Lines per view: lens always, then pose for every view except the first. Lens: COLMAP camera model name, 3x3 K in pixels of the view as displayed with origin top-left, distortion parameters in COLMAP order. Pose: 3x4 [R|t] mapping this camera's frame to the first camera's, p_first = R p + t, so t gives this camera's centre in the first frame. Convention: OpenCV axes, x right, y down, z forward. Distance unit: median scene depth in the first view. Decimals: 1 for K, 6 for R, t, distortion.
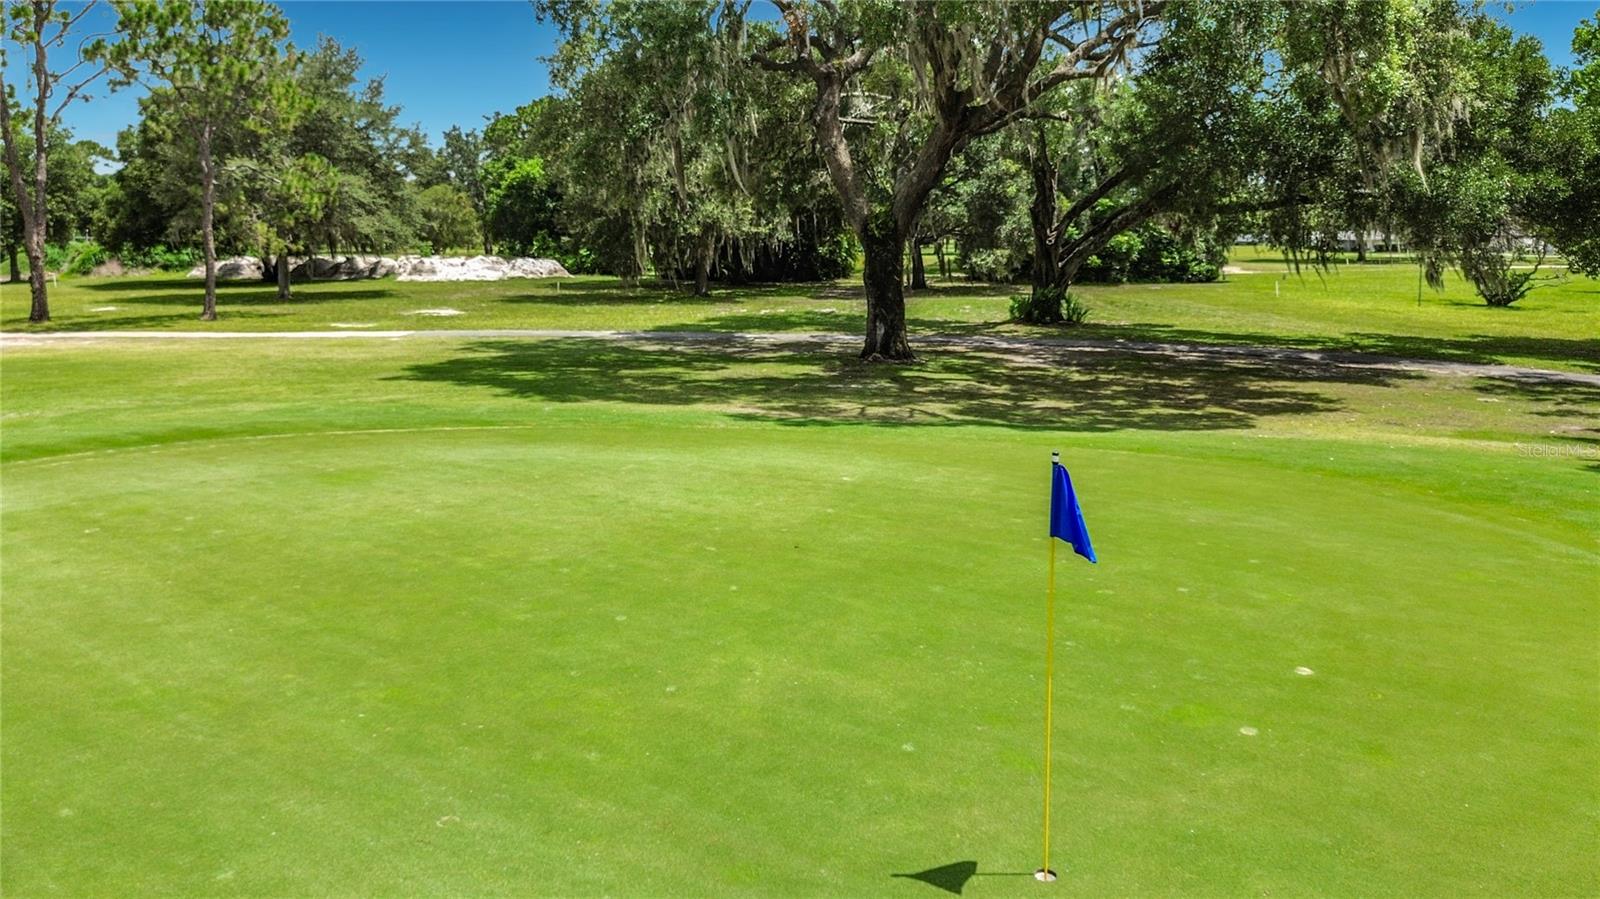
lens RADIAL K [[1132.9, 0, 800.0], [0, 1132.9, 449.5], [0, 0, 1]] dist [0.062567, -0.086582]
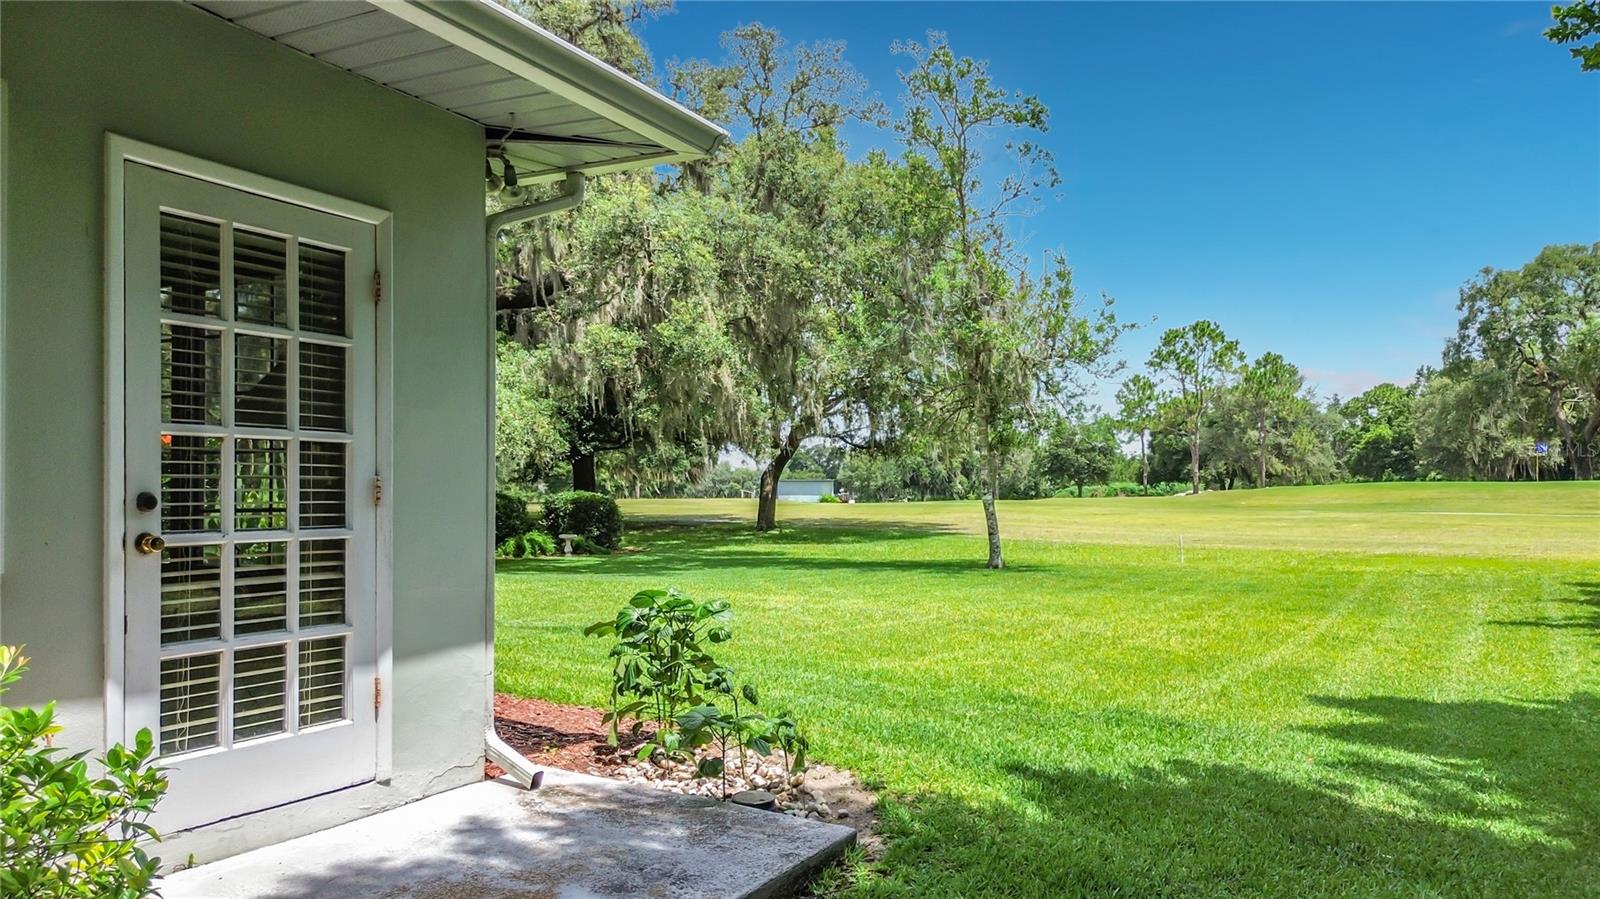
lens RADIAL K [[1119.6, 0, 798.2], [0, 1119.6, 506.0], [0, 0, 1]] dist [0.054745, -0.079437]
pose [[0.791639, -0.000777, -0.610989, 0.076918], [-0.112048, 0.982855, -0.146426, 0.172537], [0.600628, 0.184377, 0.777979, -0.671401]]
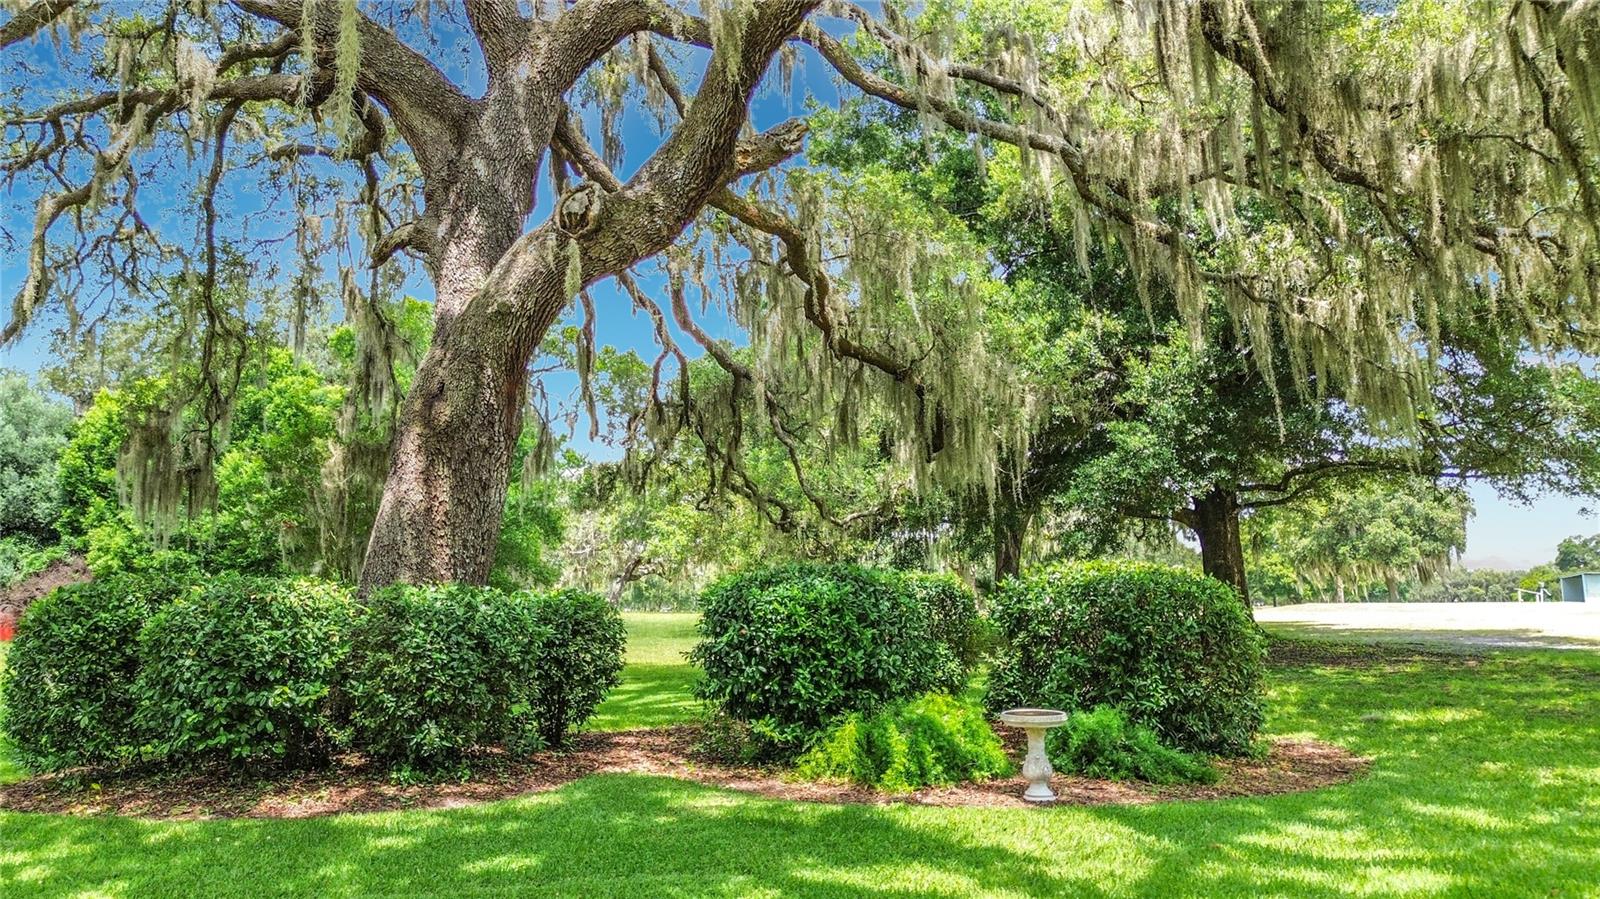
lens RADIAL K [[1132.9, 0, 800.0], [0, 1132.9, 449.5], [0, 0, 1]] dist [0.062567, -0.086582]
pose [[0.325945, -0.138169, -0.935237, 0.047725], [-0.172886, 0.963868, -0.202653, 0.167325], [0.929446, 0.227743, 0.290281, -0.642993]]
